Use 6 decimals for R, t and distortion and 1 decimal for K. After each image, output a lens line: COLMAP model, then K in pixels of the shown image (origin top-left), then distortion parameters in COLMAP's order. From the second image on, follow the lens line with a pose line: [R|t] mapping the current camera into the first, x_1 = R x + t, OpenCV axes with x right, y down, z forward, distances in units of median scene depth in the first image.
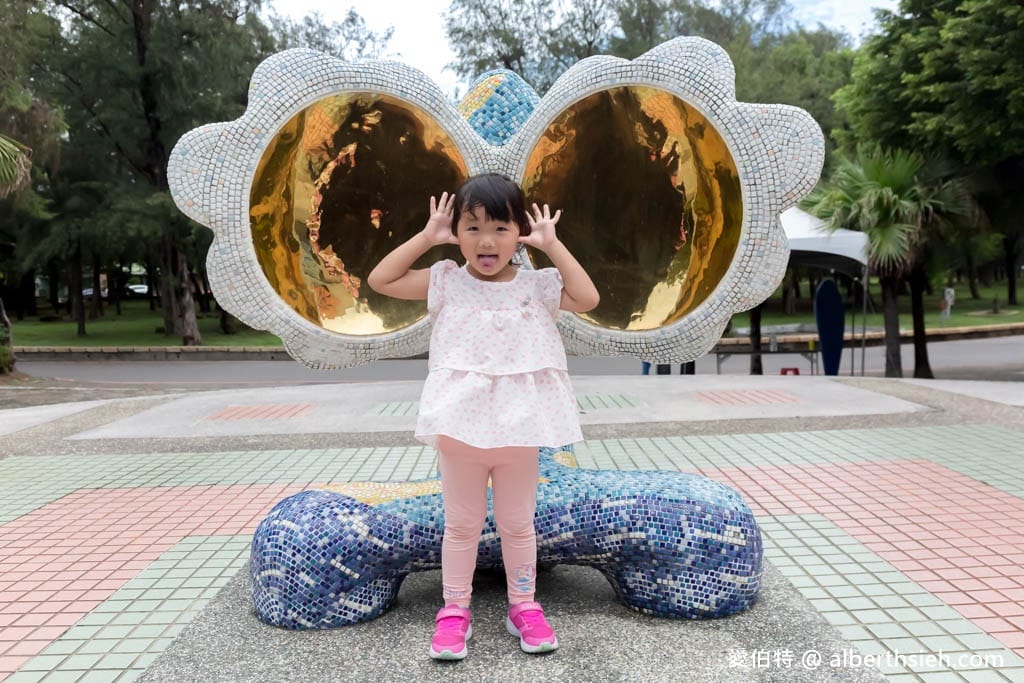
lens RADIAL K [[823.5, 0, 511.7], [0, 823.5, 332.1], [0, 0, 1]] dist [-0.033451, 0.014663]
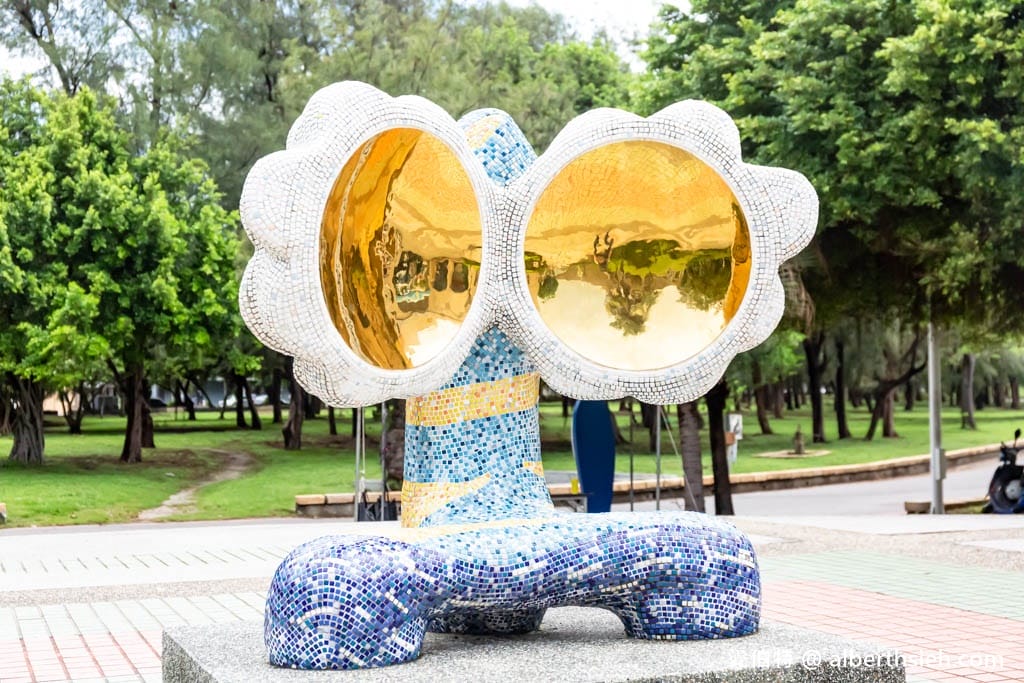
lens RADIAL K [[1468.7, 0, 512.0], [0, 1468.7, 341.5], [0, 0, 1]] dist [-0.012517, -0.056019]
pose [[0.938682, 0.023543, 0.343979, -0.678893], [0.013574, 0.994369, -0.105100, 0.162621], [-0.344516, 0.103325, 0.933077, -0.711478]]
